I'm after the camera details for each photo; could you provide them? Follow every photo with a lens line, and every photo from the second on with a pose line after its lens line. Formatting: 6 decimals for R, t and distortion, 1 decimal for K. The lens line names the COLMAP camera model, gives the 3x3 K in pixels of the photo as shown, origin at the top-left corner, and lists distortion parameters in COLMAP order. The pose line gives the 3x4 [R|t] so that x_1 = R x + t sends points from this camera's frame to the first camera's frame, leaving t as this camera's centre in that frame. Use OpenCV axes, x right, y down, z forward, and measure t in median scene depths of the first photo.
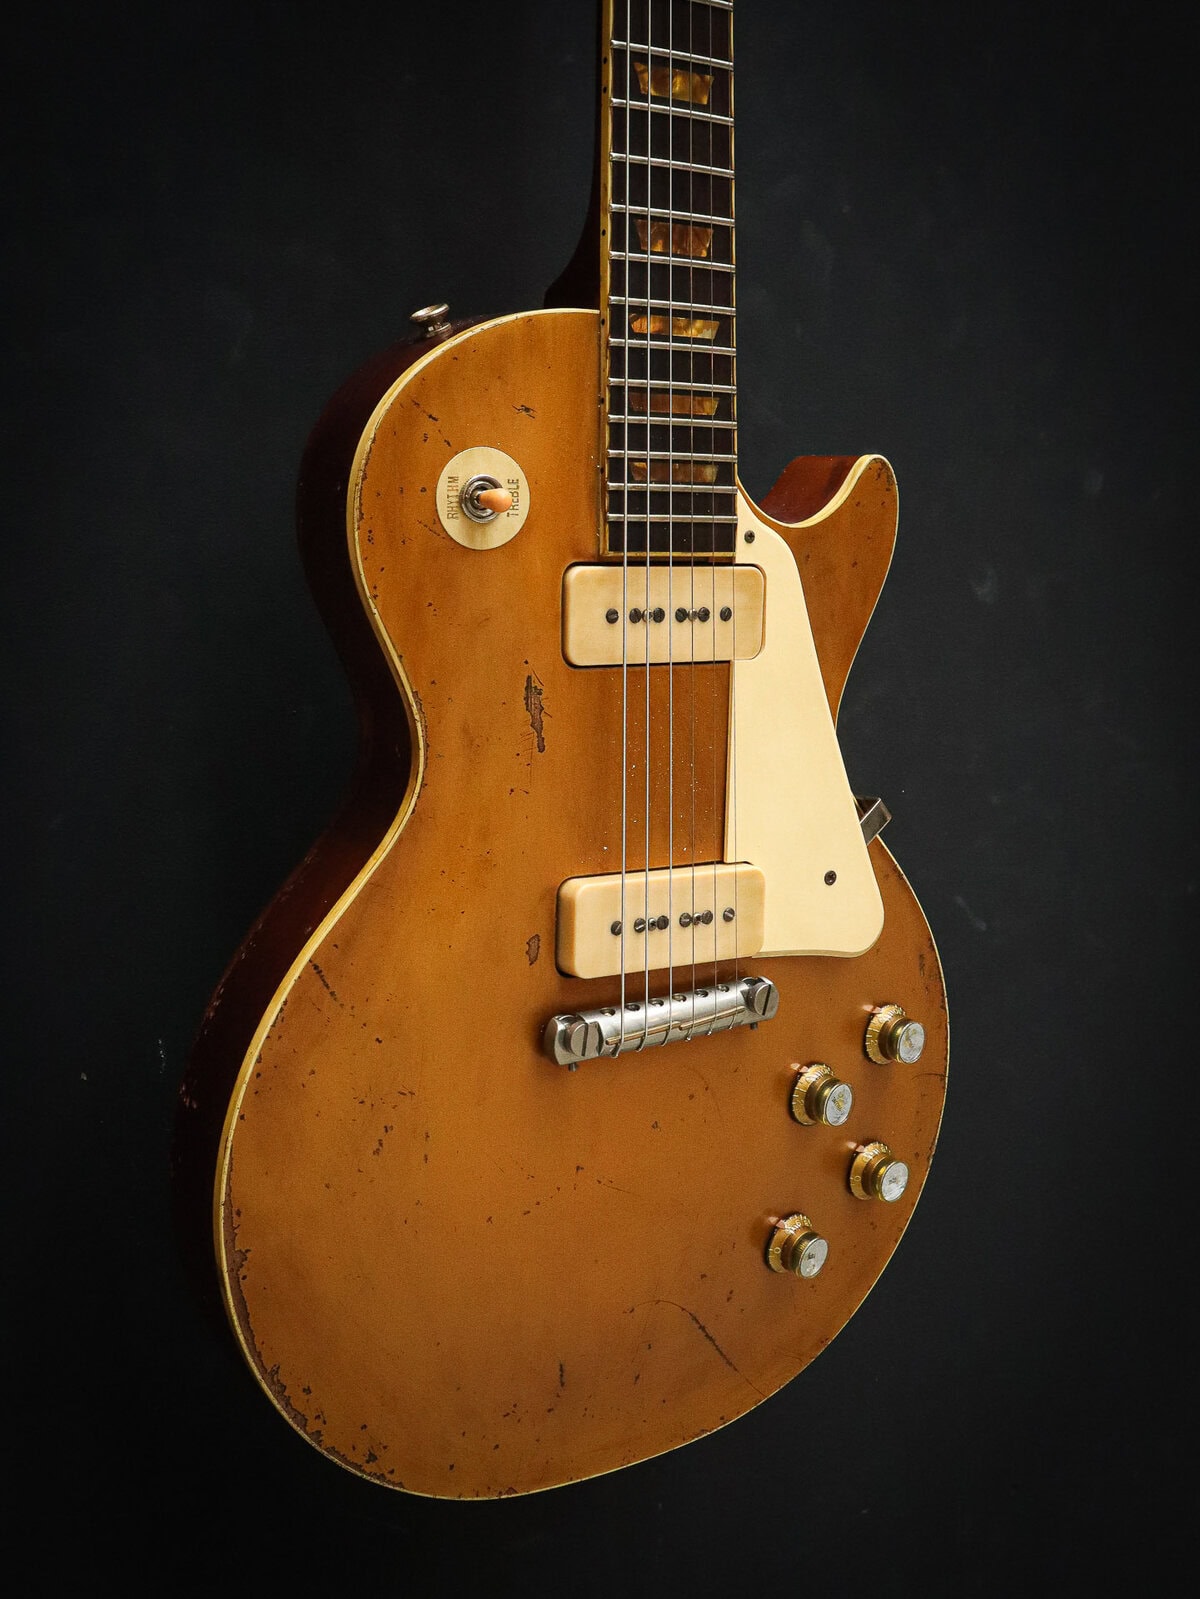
lens RADIAL K [[1864.4, 0, 608.0], [0, 1864.4, 802.6], [0, 0, 1]] dist [-0.011488, 0.000000]
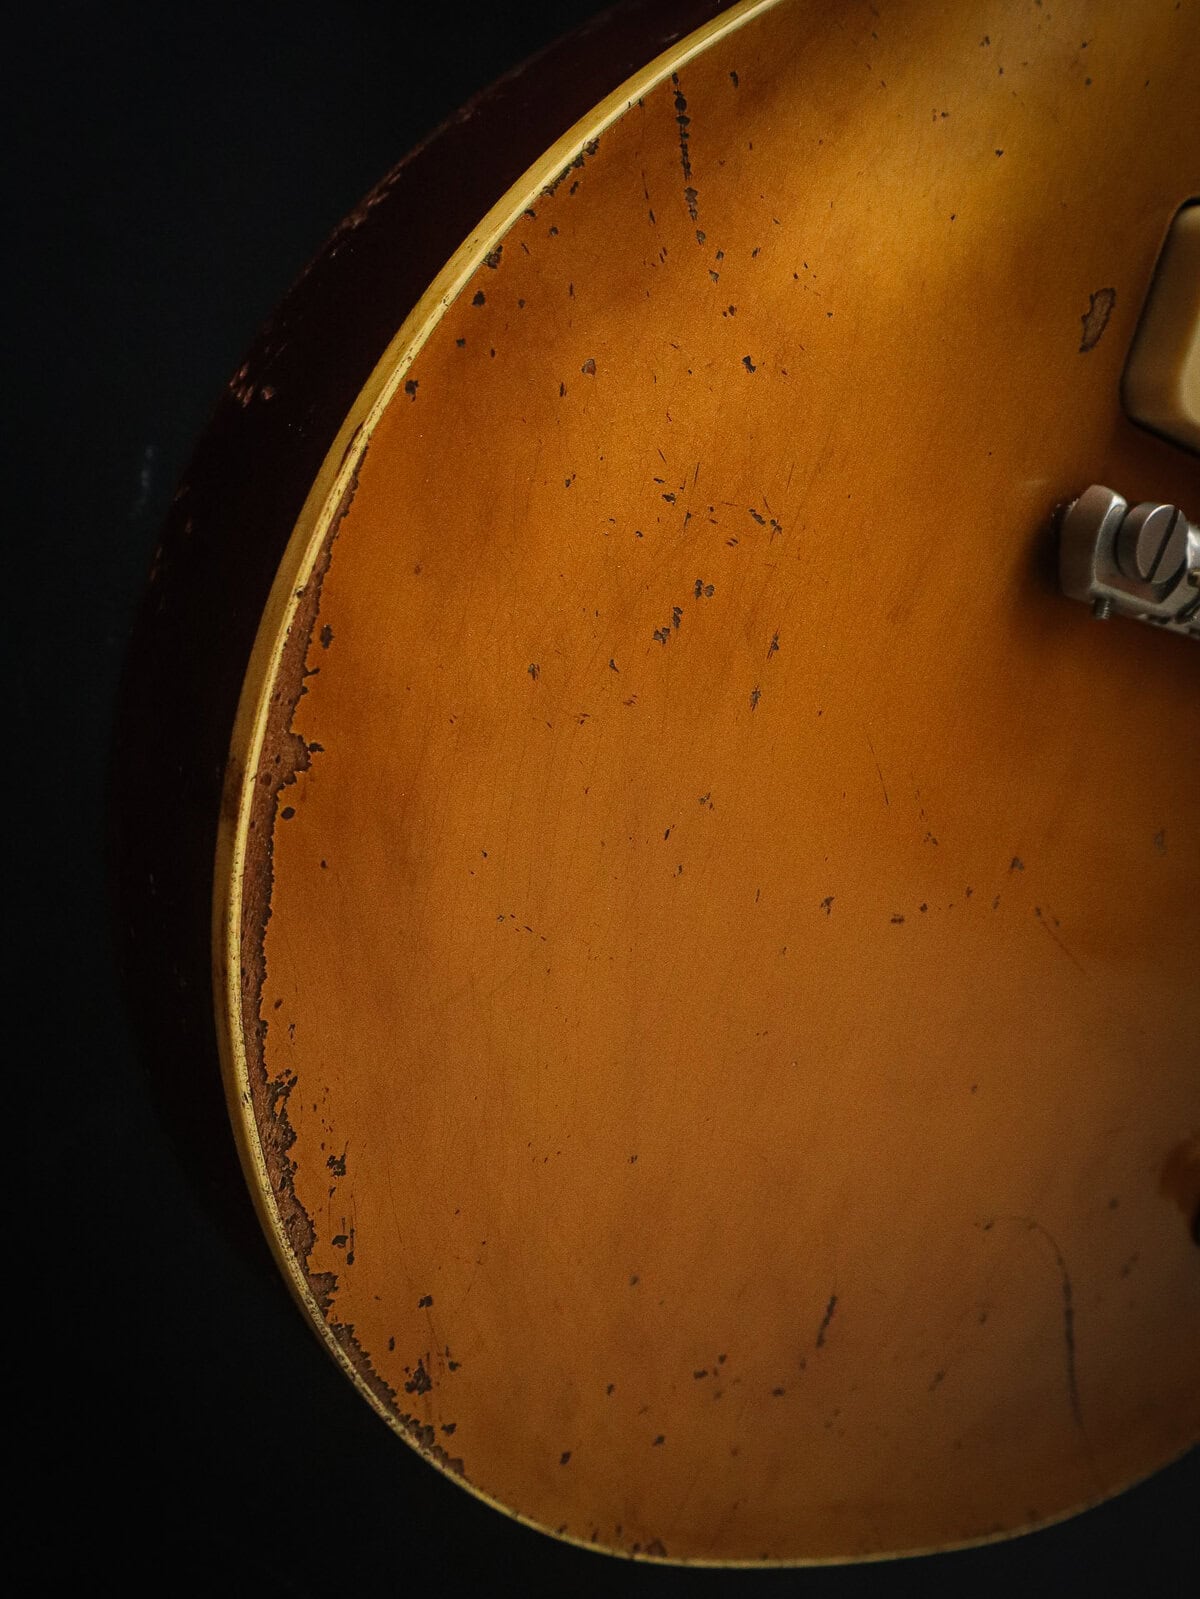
lens RADIAL K [[1864.4, 0, 591.3], [0, 1864.4, 799.9], [0, 0, 1]] dist [-0.011488, 0.000000]
pose [[0.963644, 0.261667, 0.054035, -0.151531], [-0.256309, 0.962428, -0.089657, 0.262566], [-0.075466, 0.072548, 0.994506, 0.591634]]
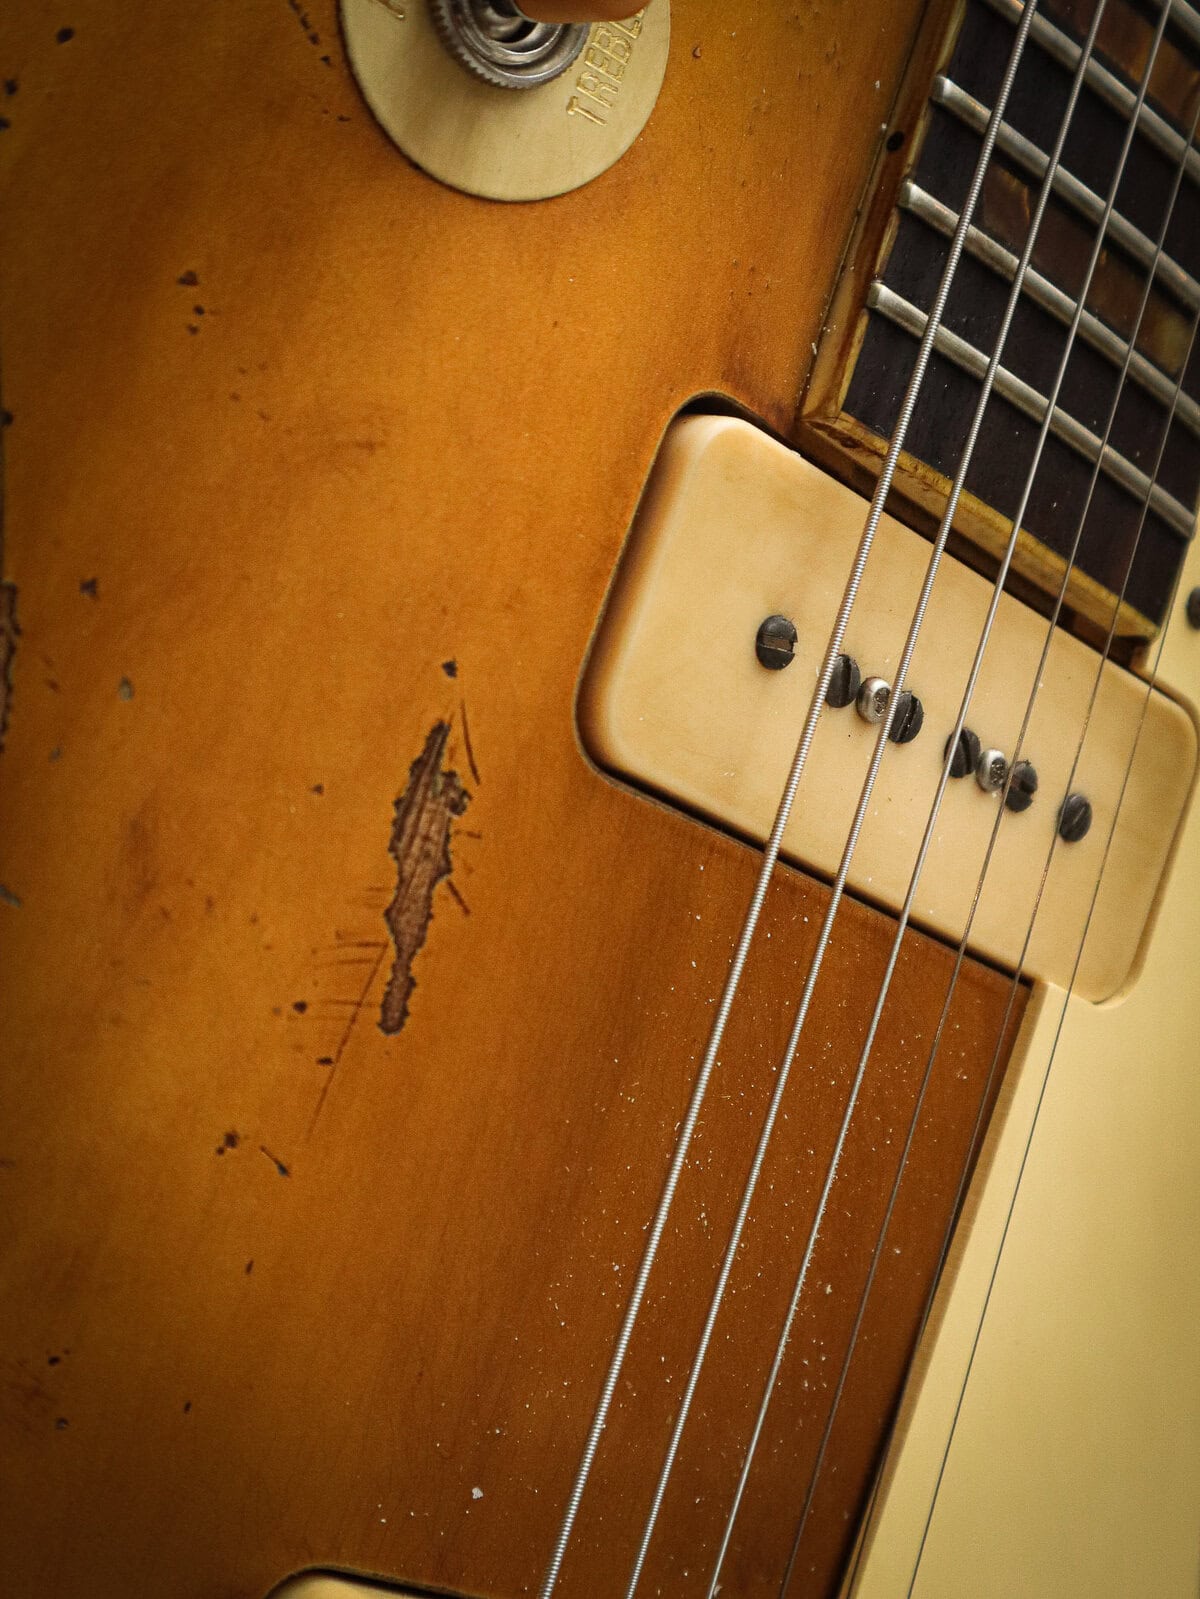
lens RADIAL K [[2920.3, 0, 601.2], [0, 2920.3, 804.9], [0, 0, 1]] dist [0.028792, 0.000000]
pose [[0.936297, 0.321245, 0.141945, -0.074412], [-0.270954, 0.917865, -0.290014, 0.050886], [-0.223452, 0.233079, 0.946437, 0.619234]]
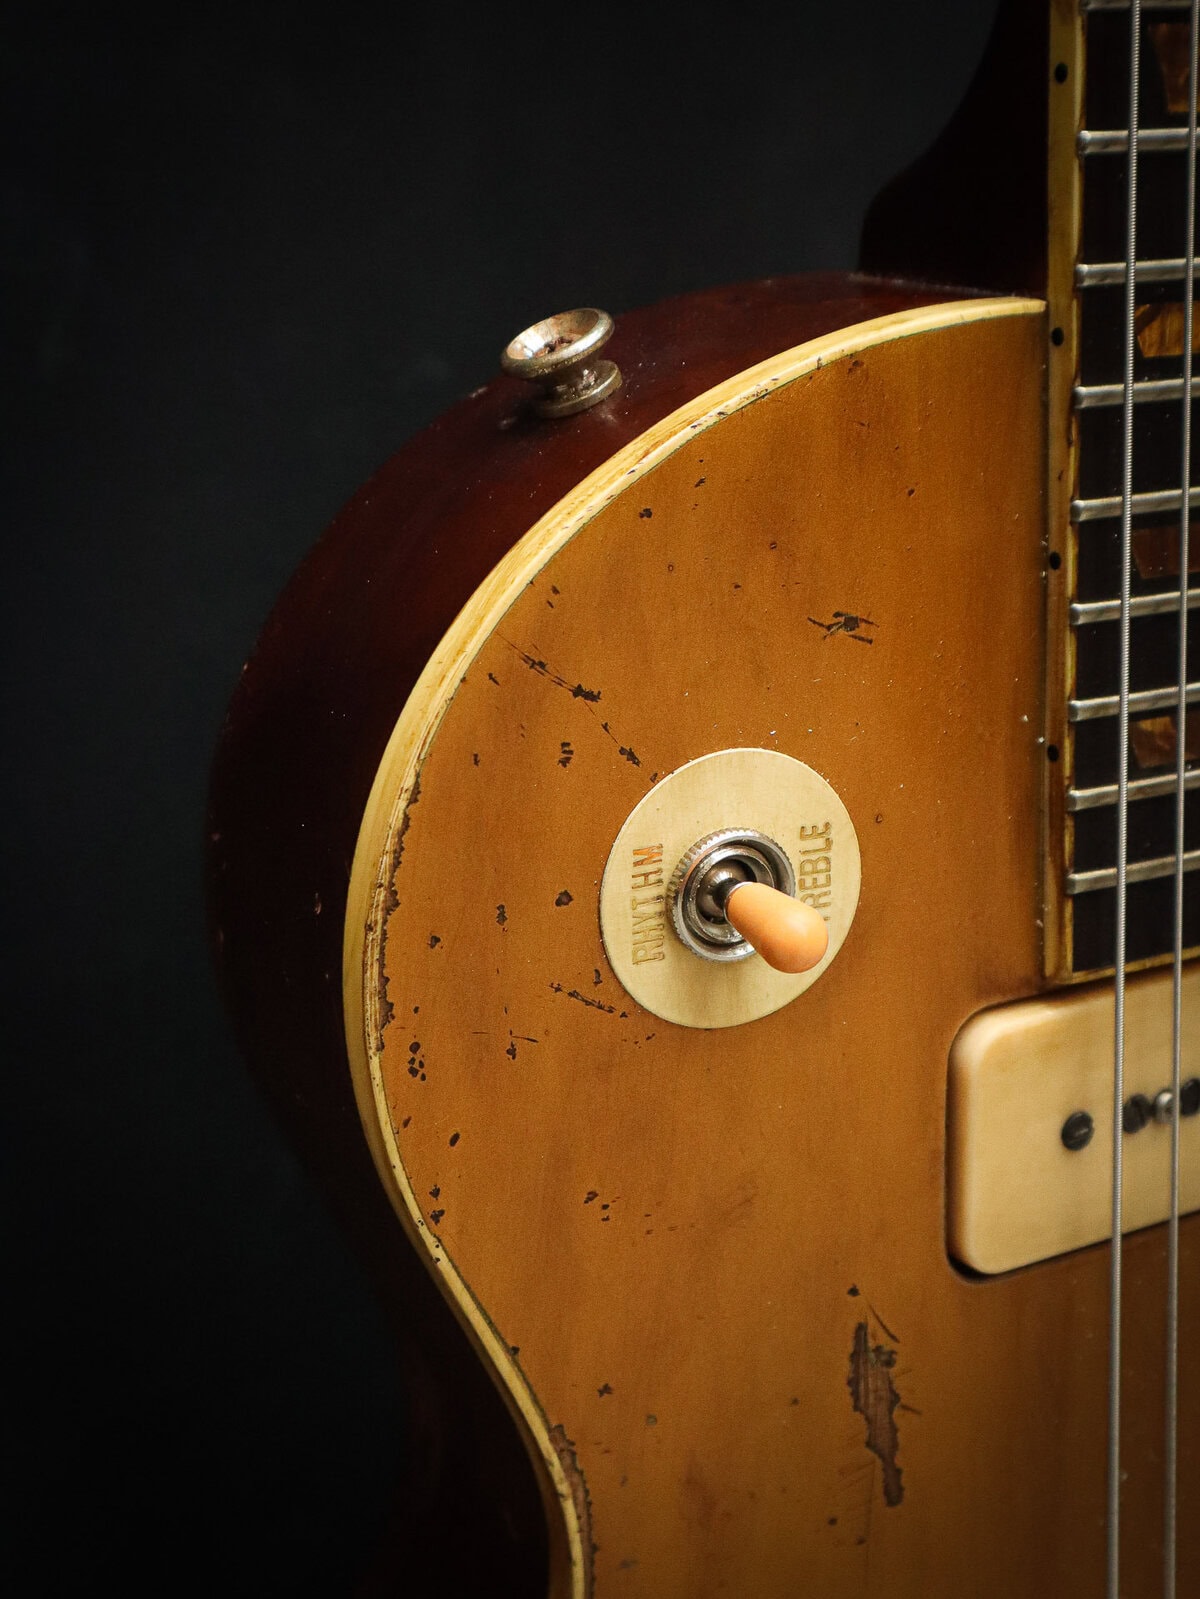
lens RADIAL K [[2466.0, 0, 587.3], [0, 2466.0, 809.0], [0, 0, 1]] dist [0.020579, 0.000000]
pose [[0.997809, -0.025322, -0.061115, -0.063334], [0.032209, 0.992905, 0.114468, -0.224190], [0.057783, -0.116185, 0.991545, 0.525416]]
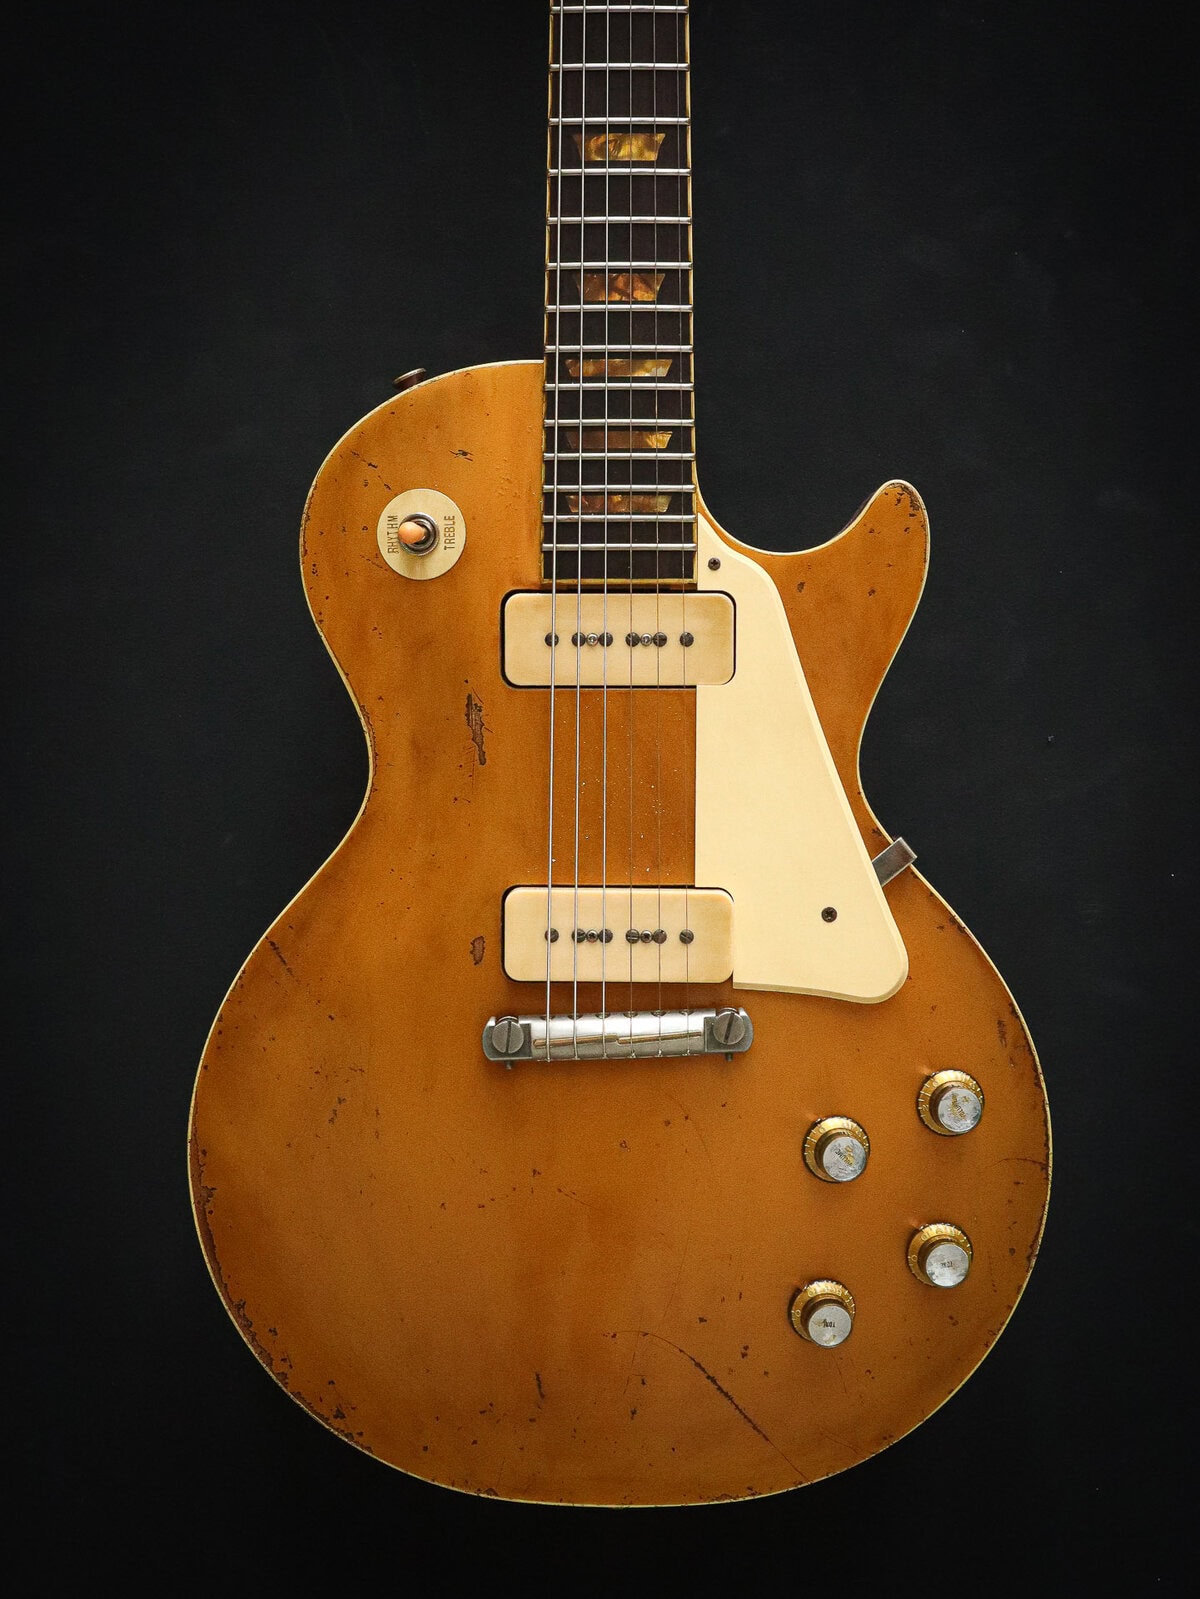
lens RADIAL K [[2320.3, 0, 634.0], [0, 2320.3, 834.7], [0, 0, 1]] dist [-0.012816, 0.000000]
pose [[0.817144, 0.012631, -0.576296, 0.816054], [-0.072927, 0.993992, -0.081620, 0.117151], [0.571802, 0.108723, 0.813155, -0.040737]]
